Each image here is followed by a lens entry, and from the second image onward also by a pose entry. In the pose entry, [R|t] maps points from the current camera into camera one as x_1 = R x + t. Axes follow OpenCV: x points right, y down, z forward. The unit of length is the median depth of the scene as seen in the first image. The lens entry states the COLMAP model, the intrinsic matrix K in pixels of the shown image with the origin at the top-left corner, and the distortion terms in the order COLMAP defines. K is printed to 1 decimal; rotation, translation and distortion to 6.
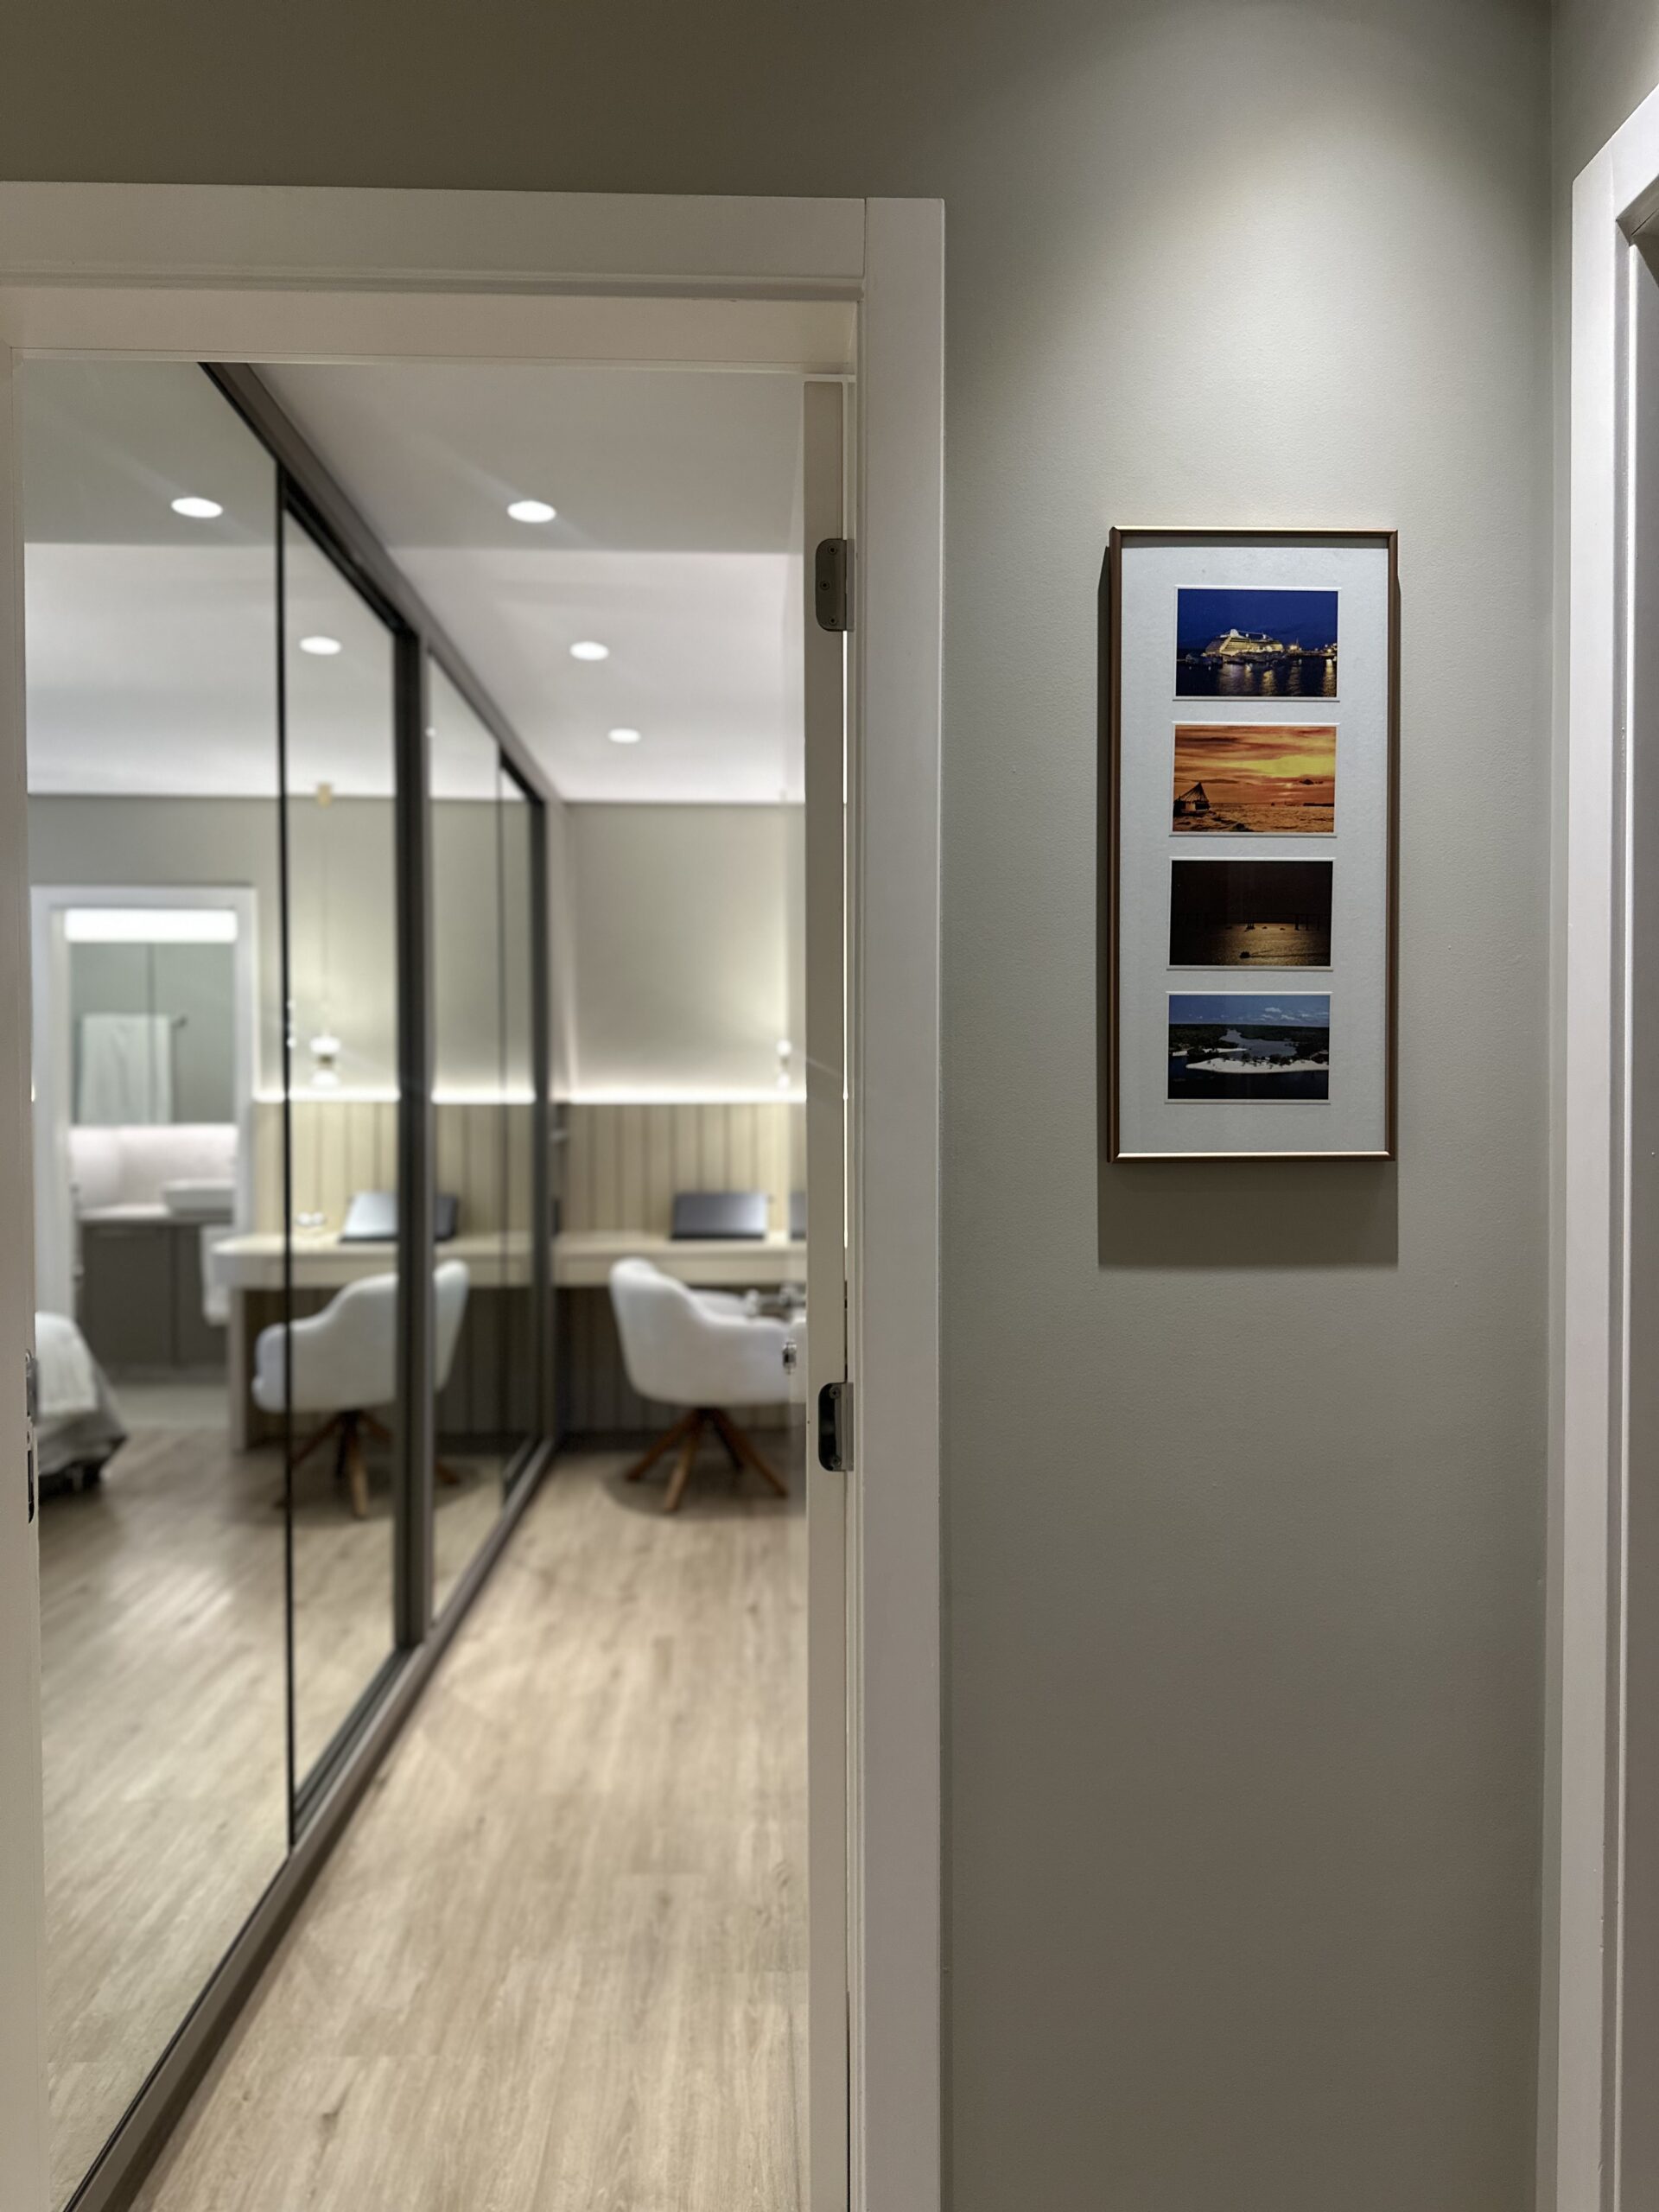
lens RADIAL K [[1596.4, 0, 828.5], [0, 1596.4, 1106.4], [0, 0, 1]] dist [0.098684, -0.107775]
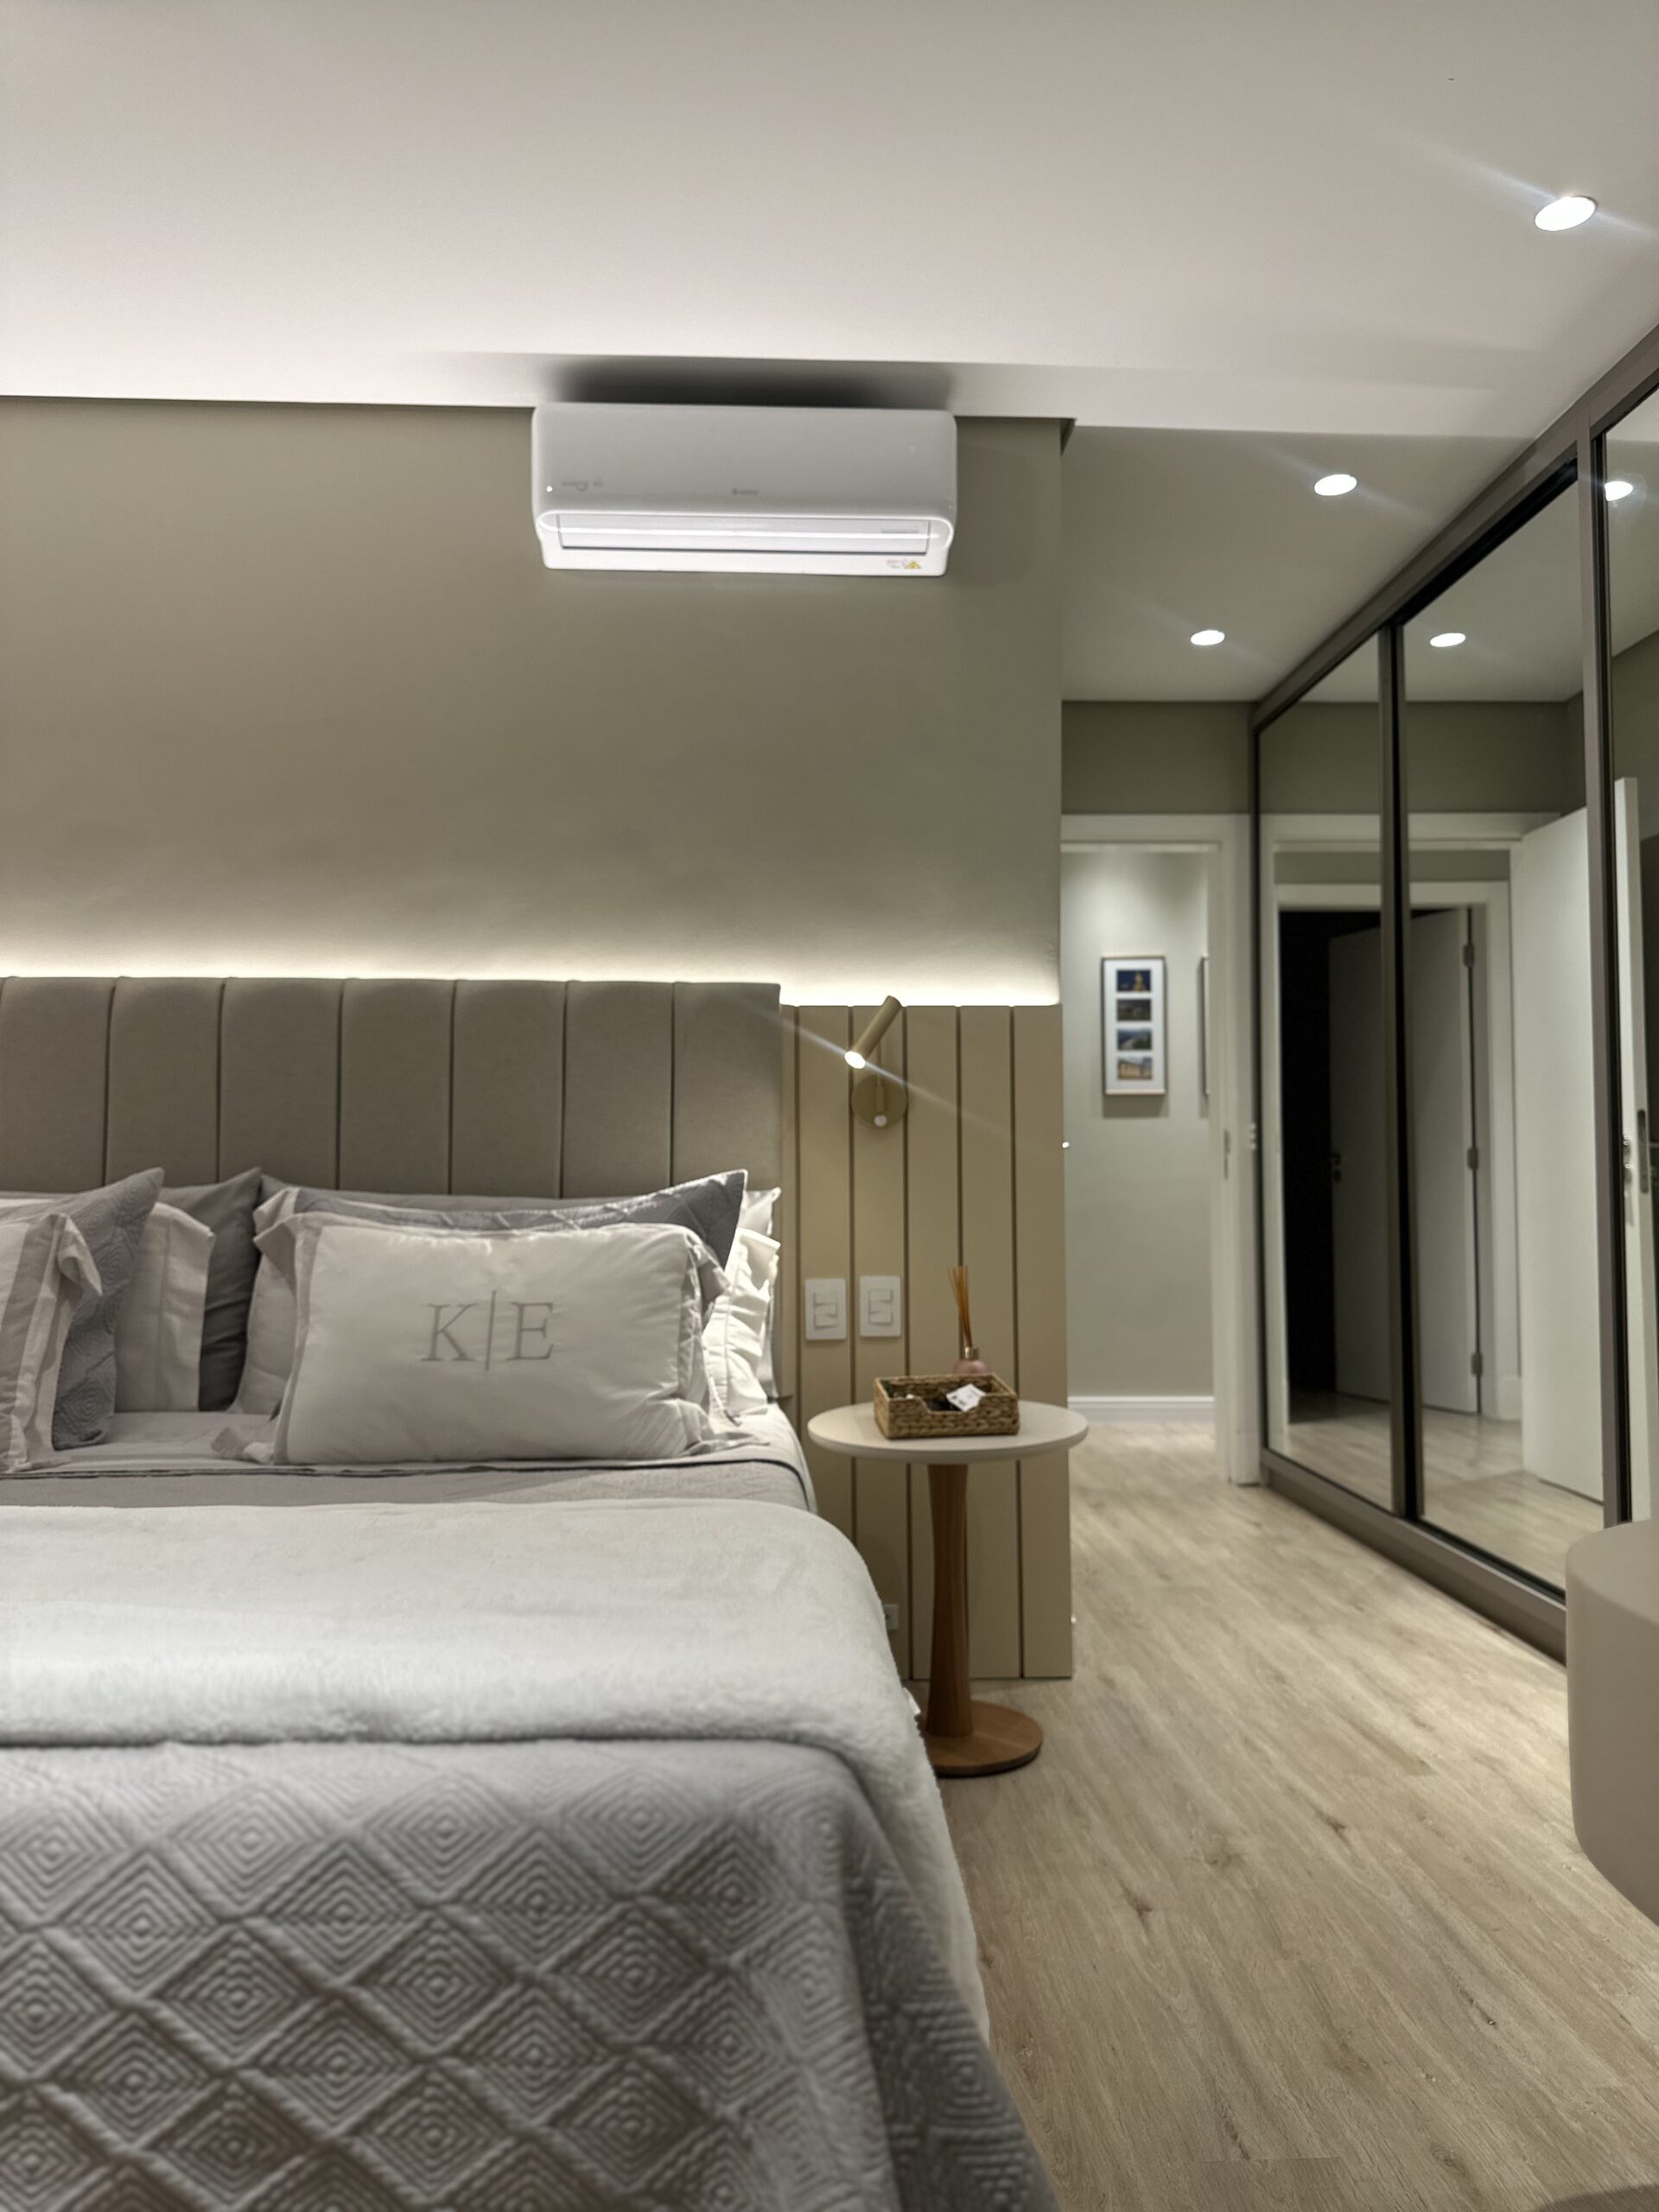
lens RADIAL K [[1596.4, 0, 827.5], [0, 1596.4, 1099.6], [0, 0, 1]] dist [0.098684, -0.107775]
pose [[-0.999836, 0.015280, -0.009728, 0.159766], [0.015704, 0.998862, -0.045031, 0.088177], [0.009029, -0.045176, -0.998938, 1.858056]]
